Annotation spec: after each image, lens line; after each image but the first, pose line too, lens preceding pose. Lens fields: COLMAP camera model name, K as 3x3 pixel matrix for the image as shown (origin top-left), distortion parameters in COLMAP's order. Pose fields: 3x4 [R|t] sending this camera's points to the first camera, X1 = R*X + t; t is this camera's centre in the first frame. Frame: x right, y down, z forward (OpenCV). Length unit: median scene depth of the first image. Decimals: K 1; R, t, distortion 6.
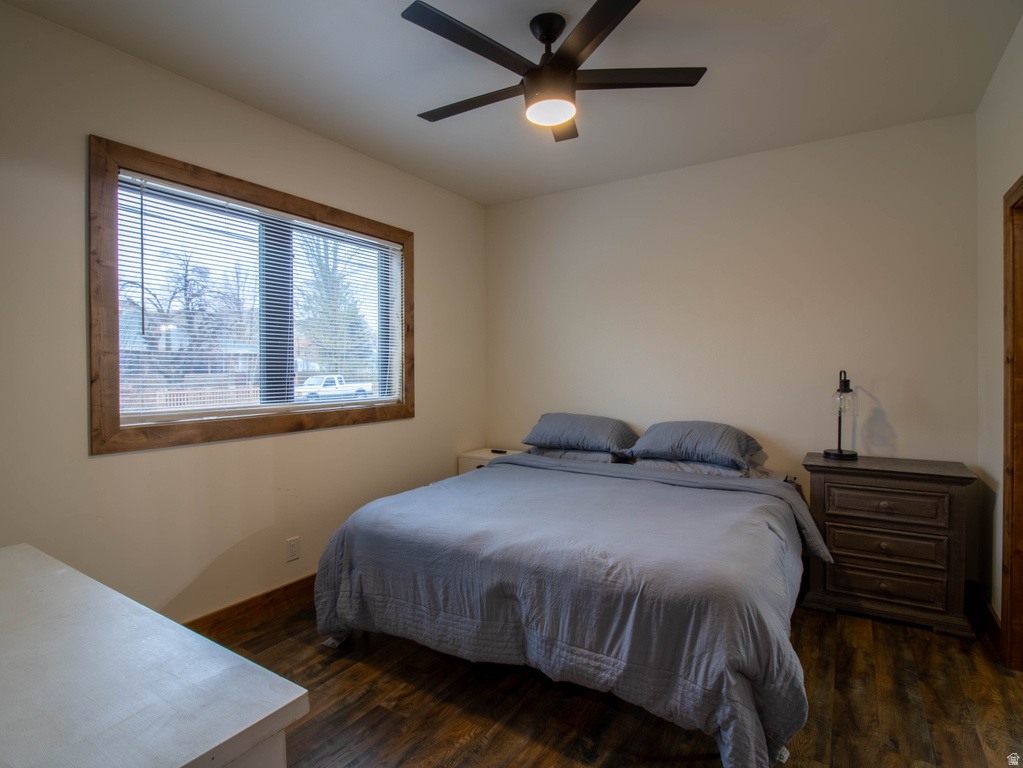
lens RADIAL K [[532.2, 0, 512.1], [0, 532.2, 370.7], [0, 0, 1]] dist [-0.000044, -0.000048]
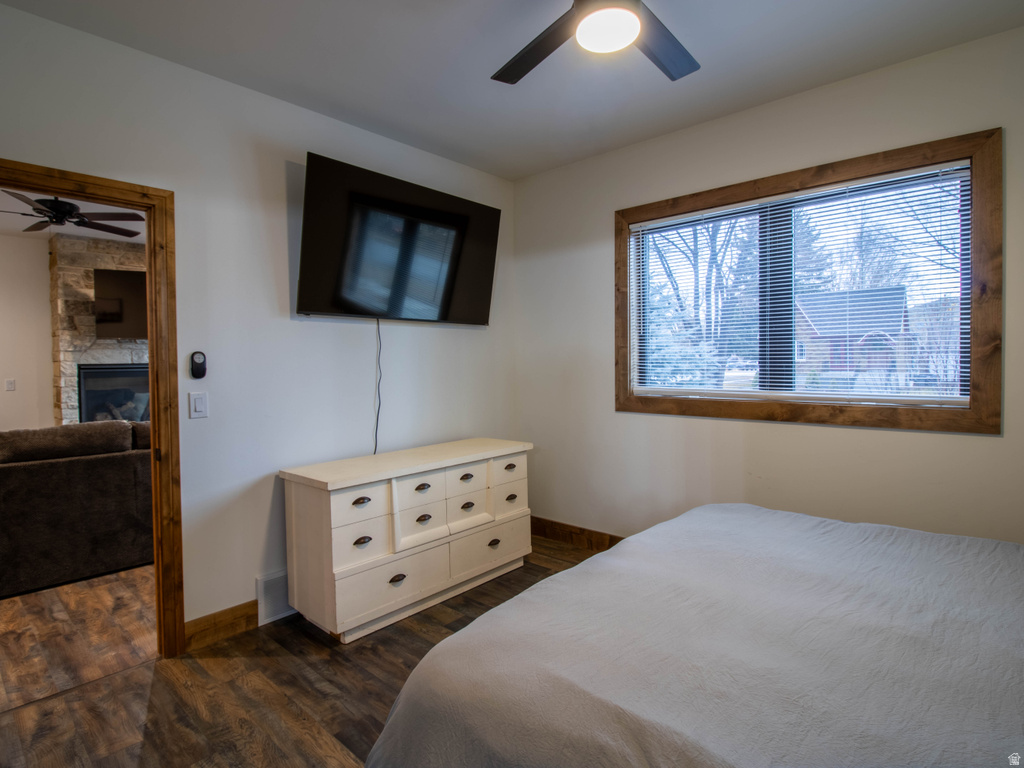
lens RADIAL K [[532.7, 0, 512.6], [0, 532.7, 370.7], [0, 0, 1]] dist [-0.000044, -0.000048]
pose [[-0.147959, 0.027335, -0.988616, 0.594763], [0.006832, 0.999622, 0.026617, -0.005888], [0.988970, -0.002815, -0.148090, 0.648906]]
